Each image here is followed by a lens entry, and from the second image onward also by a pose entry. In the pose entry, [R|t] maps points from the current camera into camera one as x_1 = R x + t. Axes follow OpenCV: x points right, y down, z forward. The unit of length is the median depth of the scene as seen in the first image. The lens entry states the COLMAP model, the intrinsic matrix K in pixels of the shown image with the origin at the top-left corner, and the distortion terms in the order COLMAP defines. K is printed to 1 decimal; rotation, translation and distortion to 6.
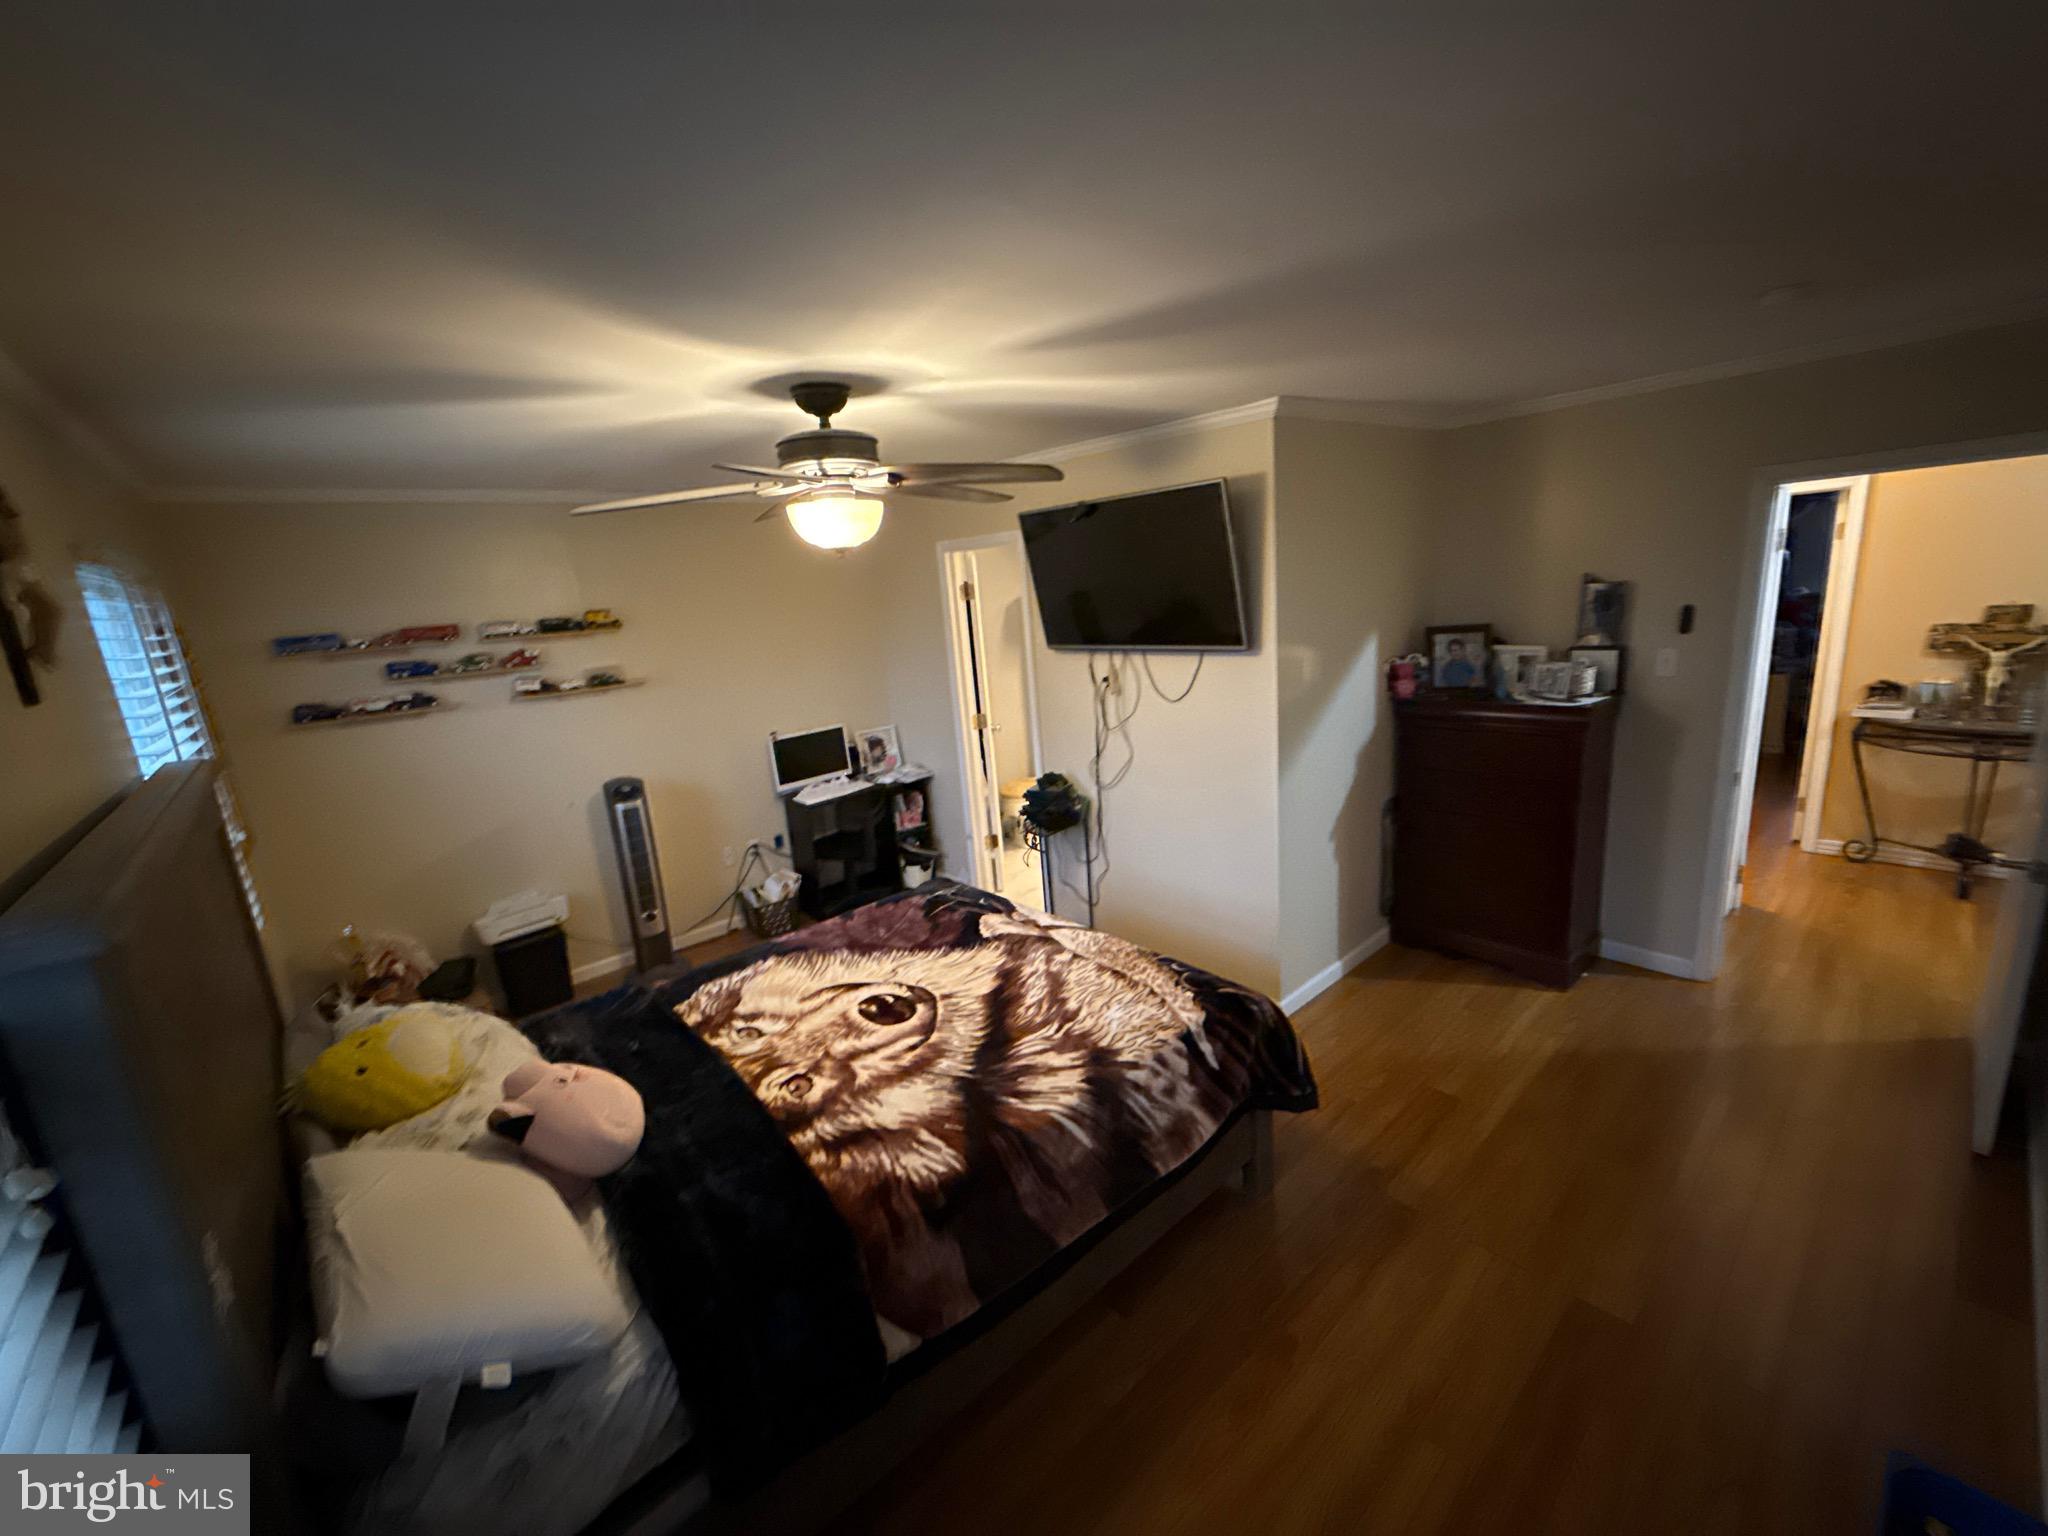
lens RADIAL K [[815.3, 0, 1024.6], [0, 815.3, 773.4], [0, 0, 1]] dist [0.000546, 0.000347]
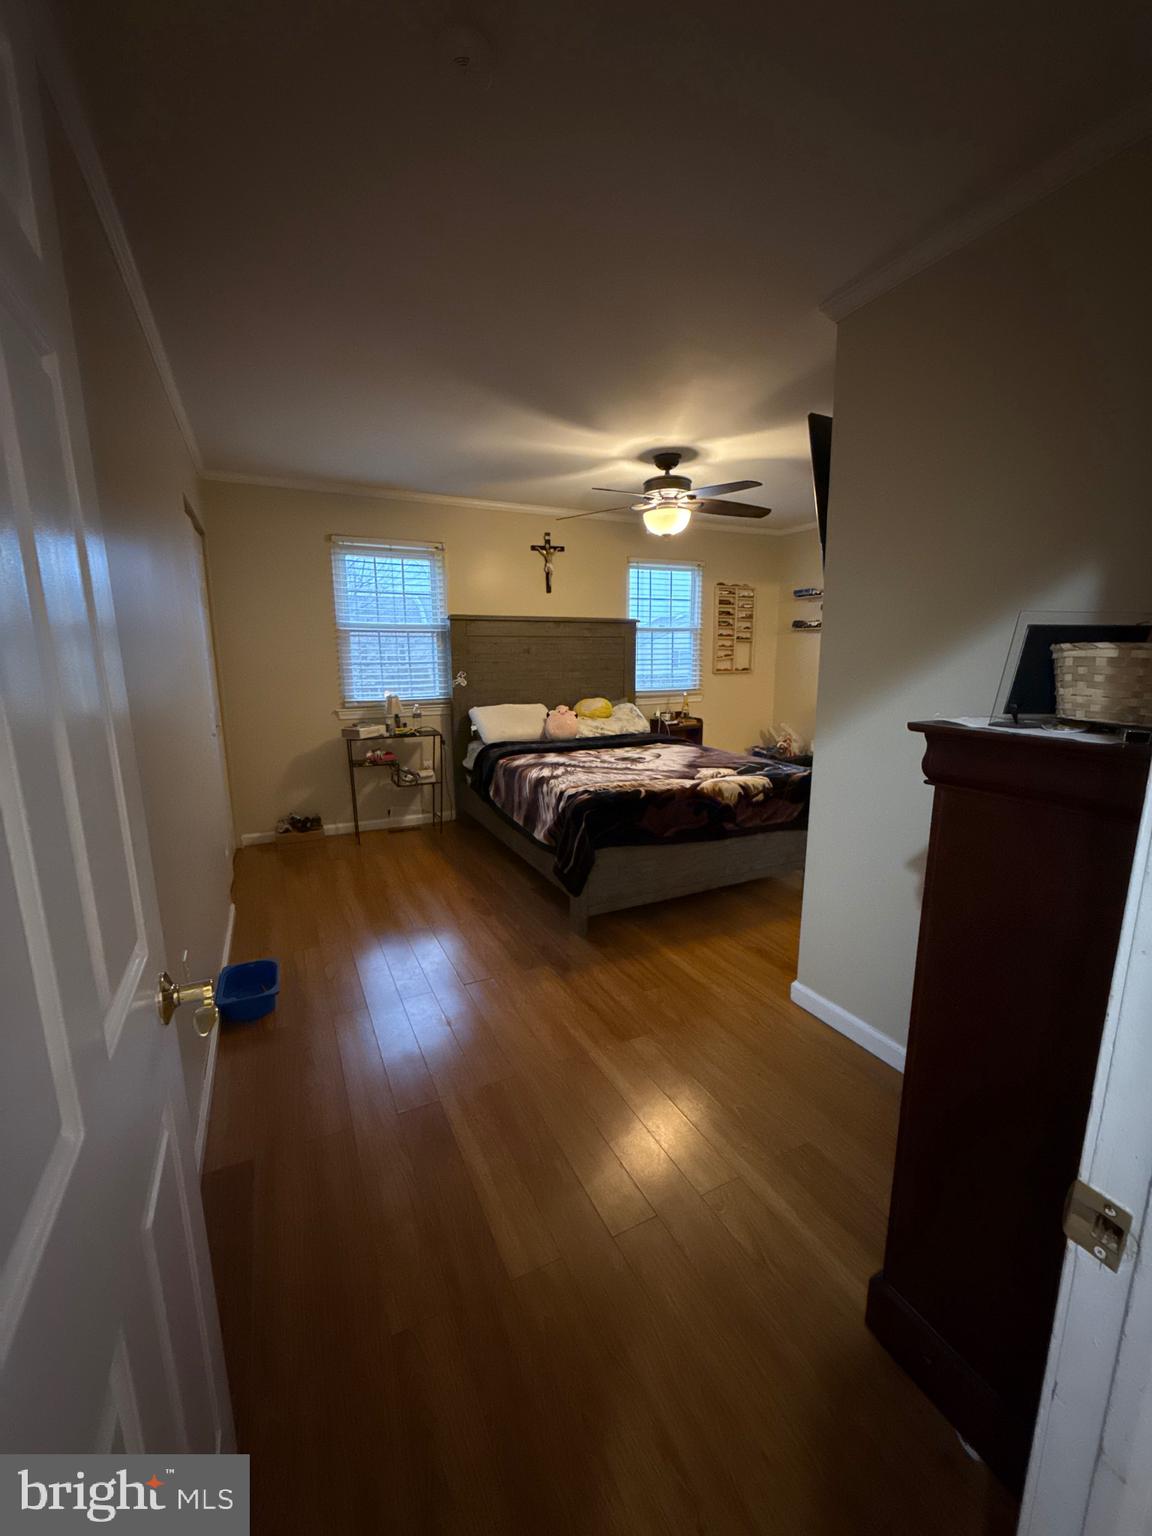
lens RADIAL K [[611.5, 0, 578.4], [0, 611.5, 770.0], [0, 0, 1]] dist [0.000546, 0.000347]
pose [[-0.248101, 0.264122, -0.932033, 1.309349], [-0.198290, 0.927897, 0.315734, -0.154918], [0.948223, 0.263147, -0.177840, 1.123915]]
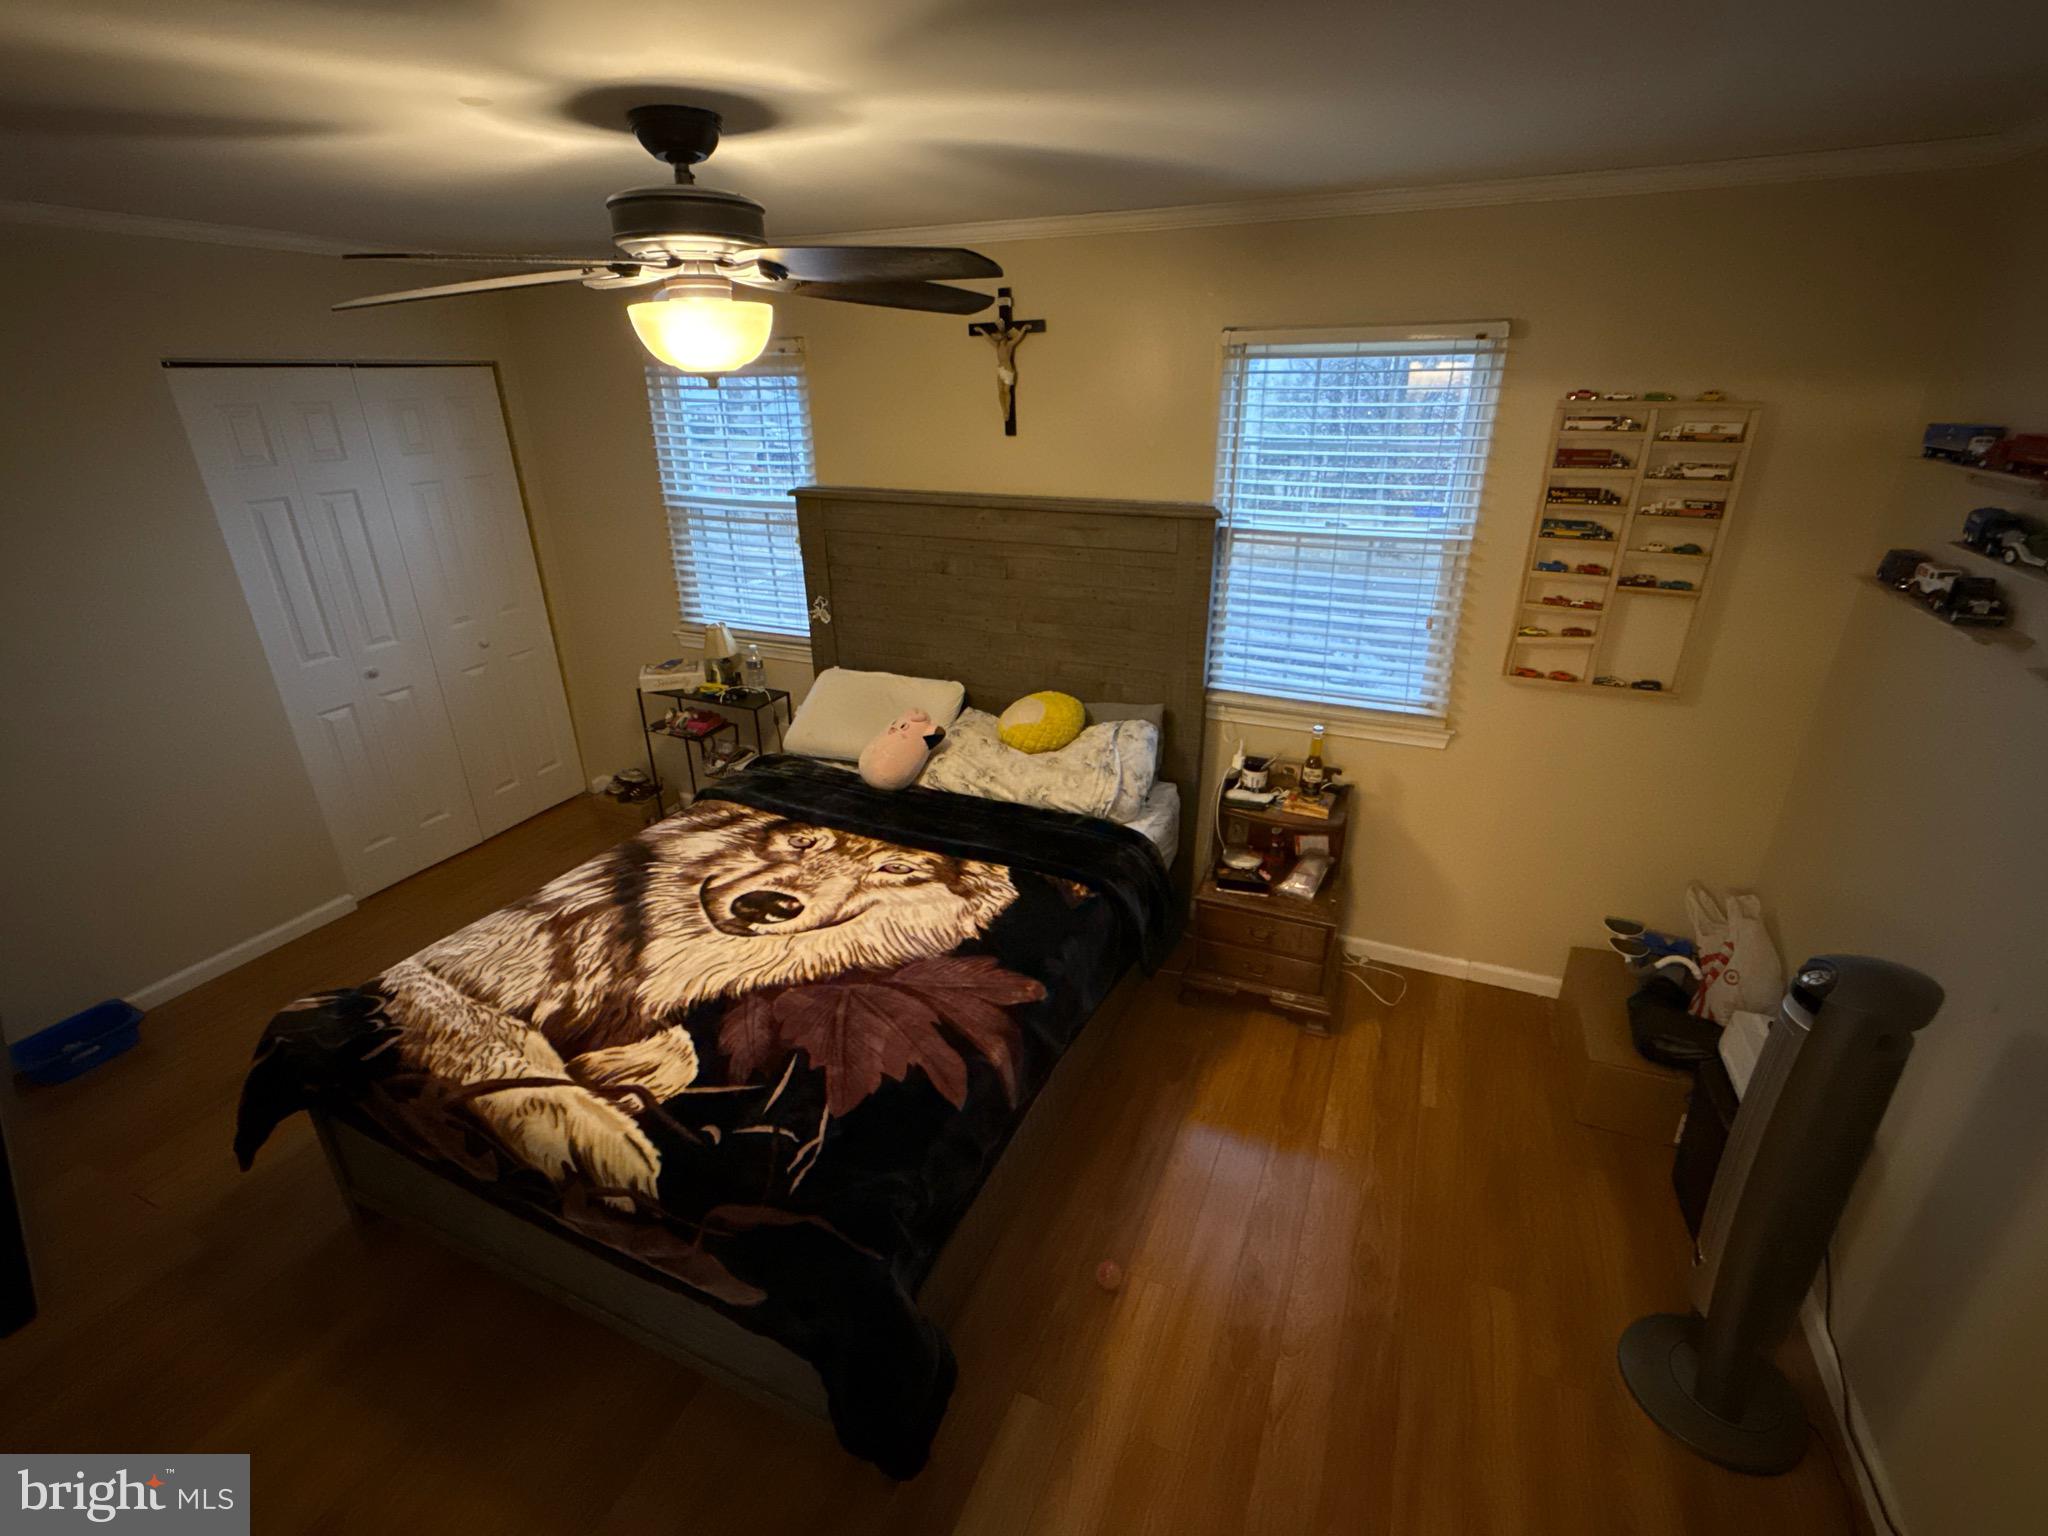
lens RADIAL K [[927.6, 0, 1024.0], [0, 927.6, 768.0], [0, 0, 1]] dist [0.001822, 0.000250]
pose [[-0.904580, 0.244473, -0.349239, -0.101023], [-0.017383, 0.797392, 0.603212, -0.455147], [0.425949, 0.551724, -0.717055, 1.726218]]
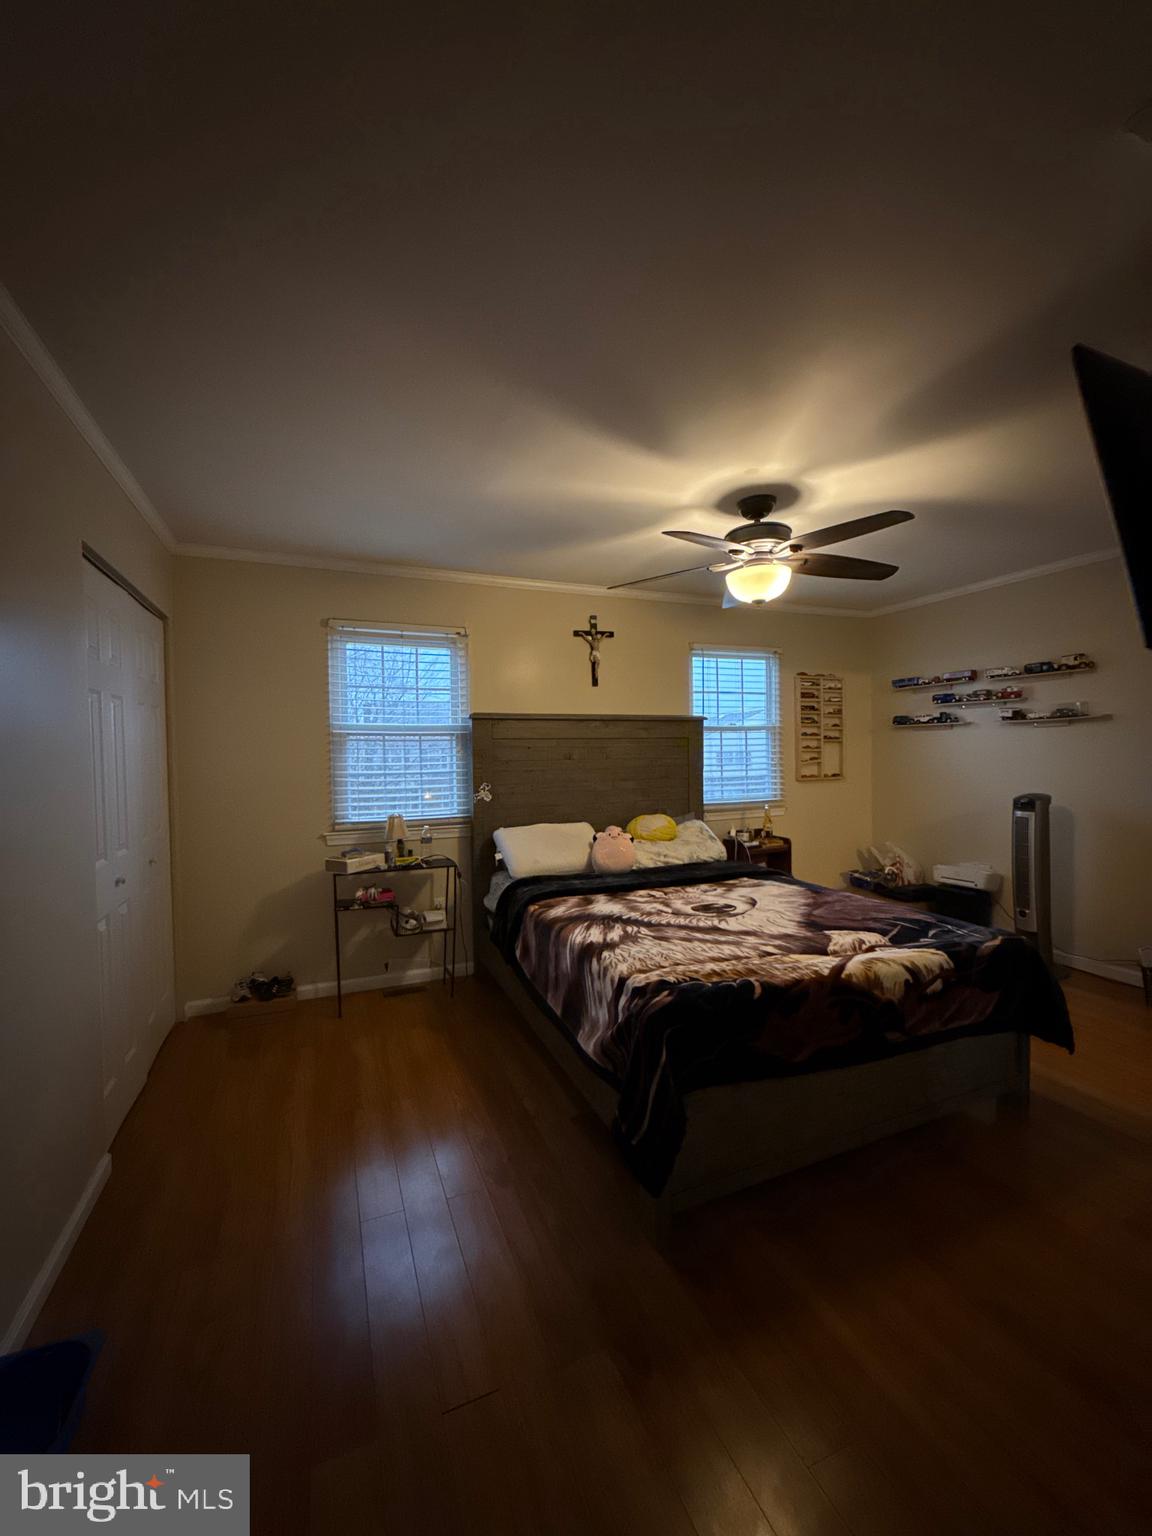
lens RADIAL K [[611.5, 0, 578.4], [0, 611.5, 770.0], [0, 0, 1]] dist [0.000546, 0.000347]
pose [[-0.308690, 0.112357, -0.944503, 0.902458], [-0.179739, 0.968217, 0.173922, -0.101544], [0.934026, 0.223452, -0.278684, 0.989323]]
